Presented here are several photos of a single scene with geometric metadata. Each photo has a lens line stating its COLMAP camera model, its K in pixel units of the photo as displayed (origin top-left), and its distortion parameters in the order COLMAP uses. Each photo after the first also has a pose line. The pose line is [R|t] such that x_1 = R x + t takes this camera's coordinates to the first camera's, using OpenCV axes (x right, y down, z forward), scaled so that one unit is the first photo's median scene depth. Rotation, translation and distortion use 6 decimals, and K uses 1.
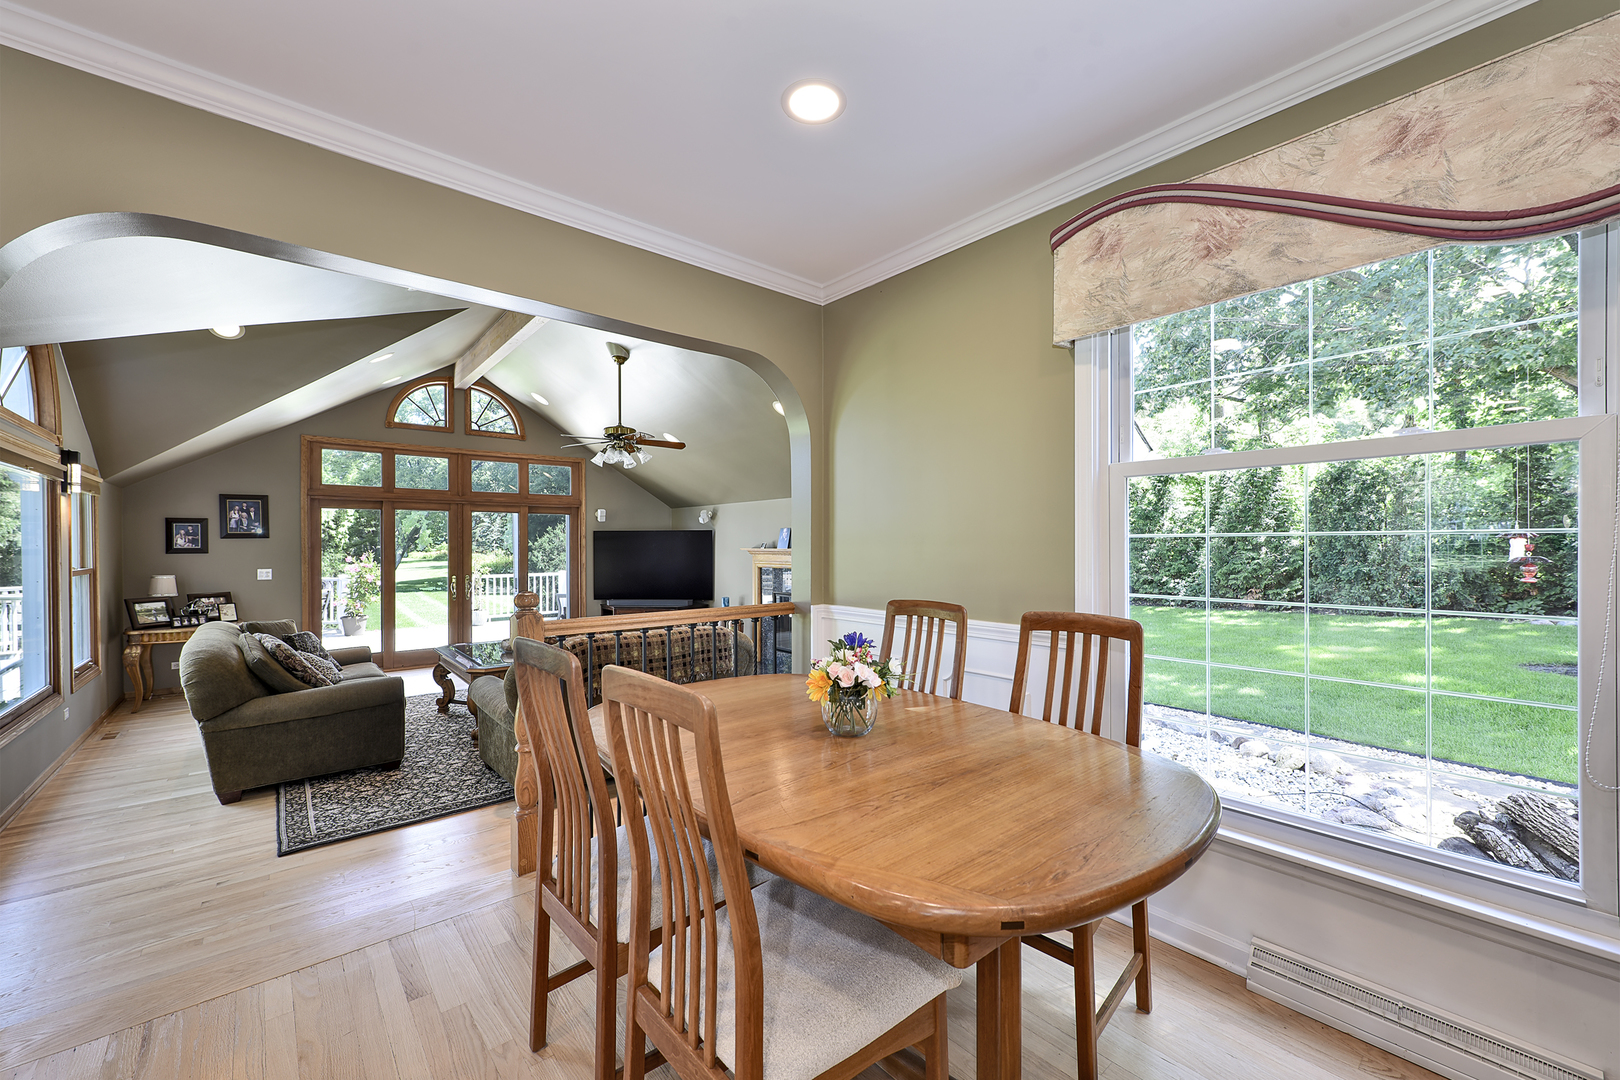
lens RADIAL K [[645.5, 0, 809.5], [0, 645.5, 543.0], [0, 0, 1]] dist [-0.001348, -0.000182]
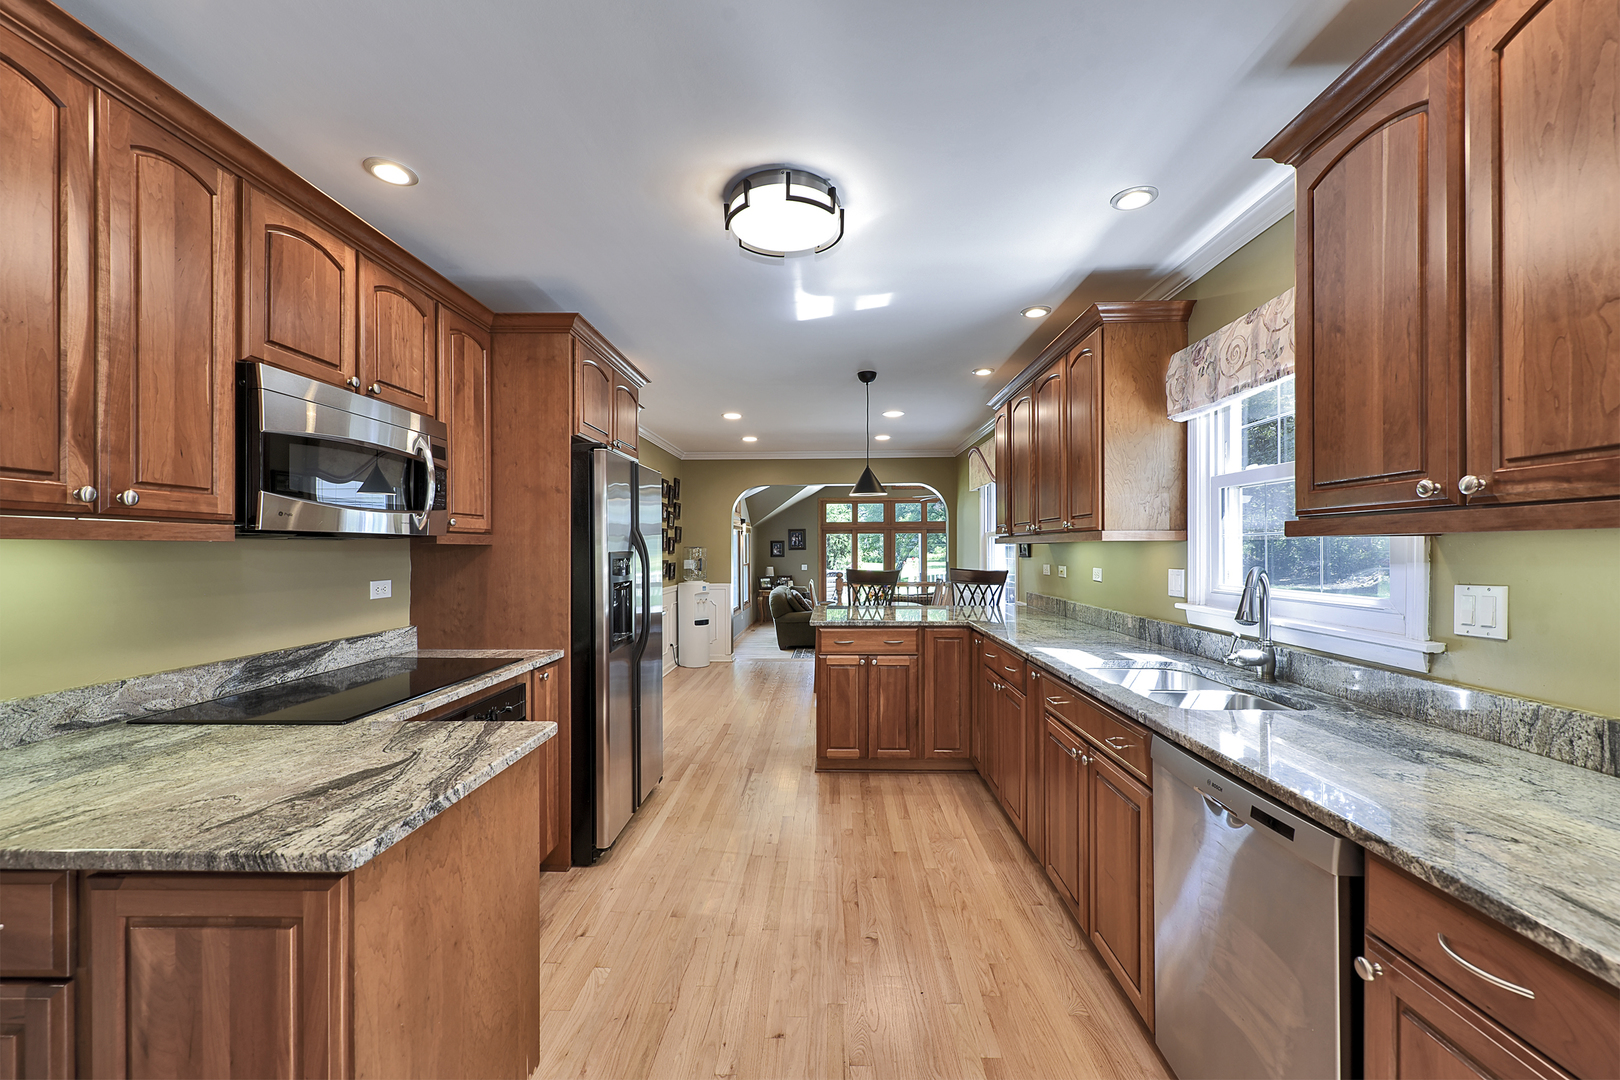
lens RADIAL K [[645.5, 0, 813.4], [0, 645.5, 546.4], [0, 0, 1]] dist [-0.001348, -0.000182]
pose [[0.740506, 0.001197, -0.672049, 0.581331], [-0.000618, 0.999999, 0.001100, -0.021485], [0.672049, -0.000399, 0.740506, -0.527235]]
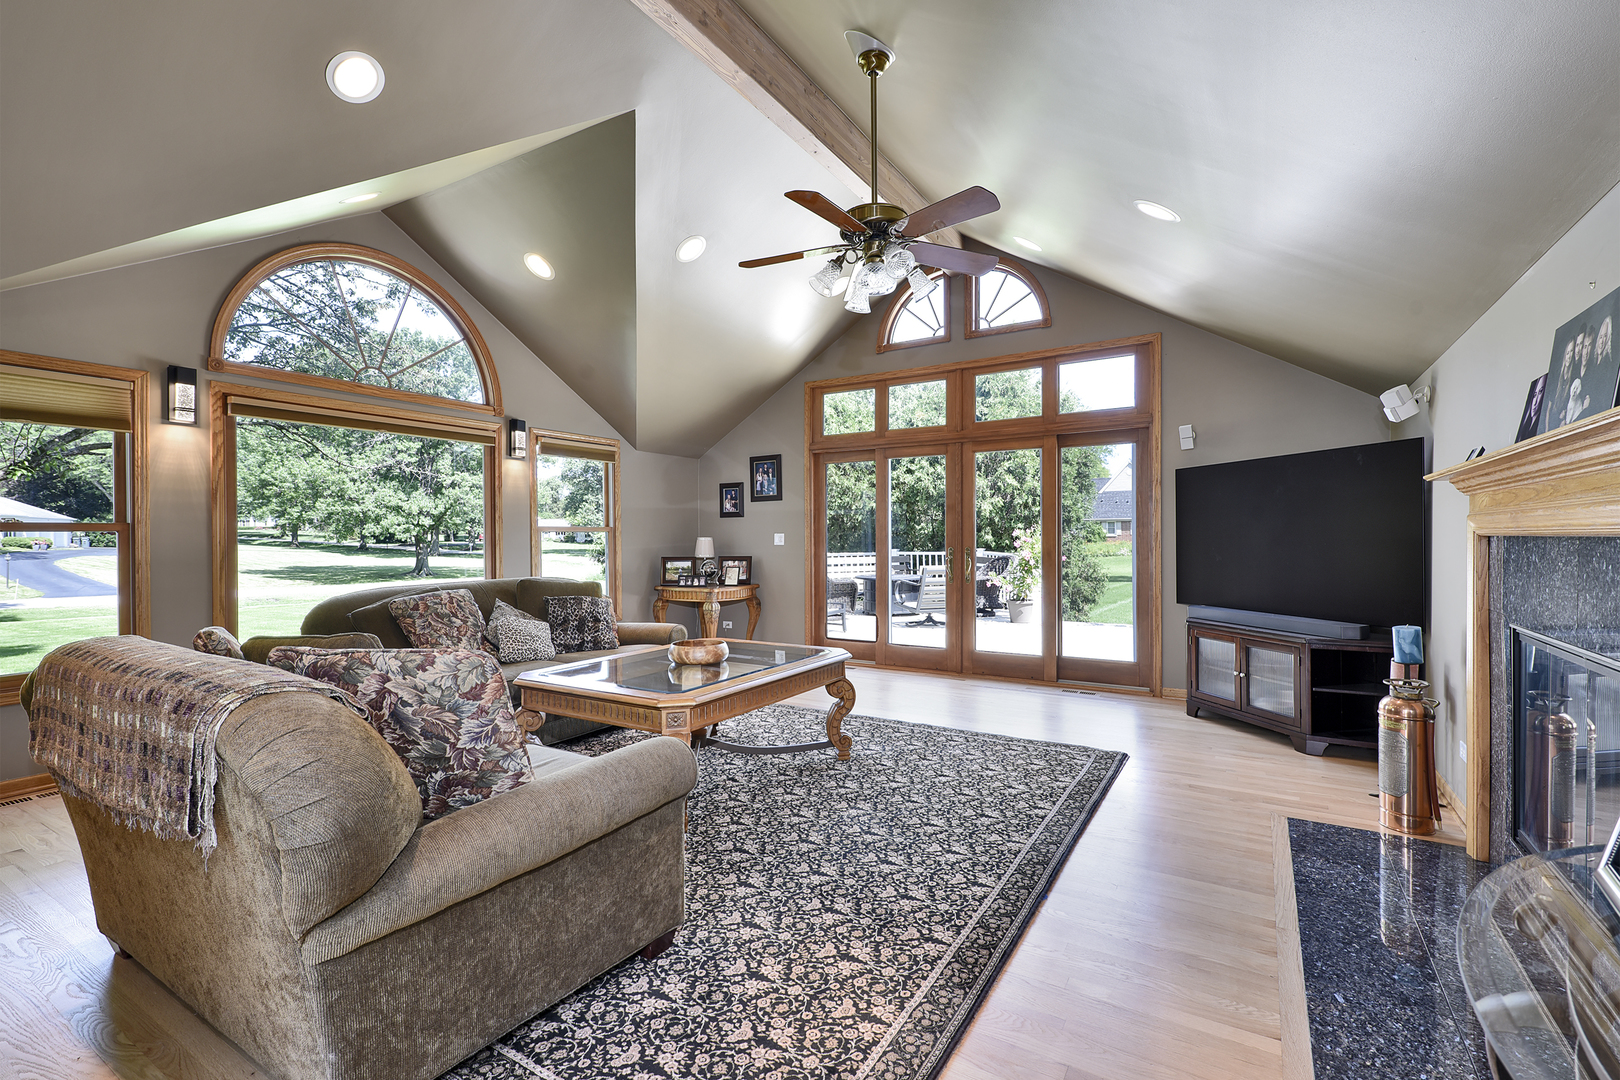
lens RADIAL K [[720.2, 0, 813.0], [0, 720.2, 539.8], [0, 0, 1]] dist [0.000240, -0.000093]
pose [[0.316246, 0.003899, -0.948669, 0.159991], [0.004631, 0.999973, 0.005654, 0.044190], [0.948666, -0.006181, 0.316220, 0.729976]]
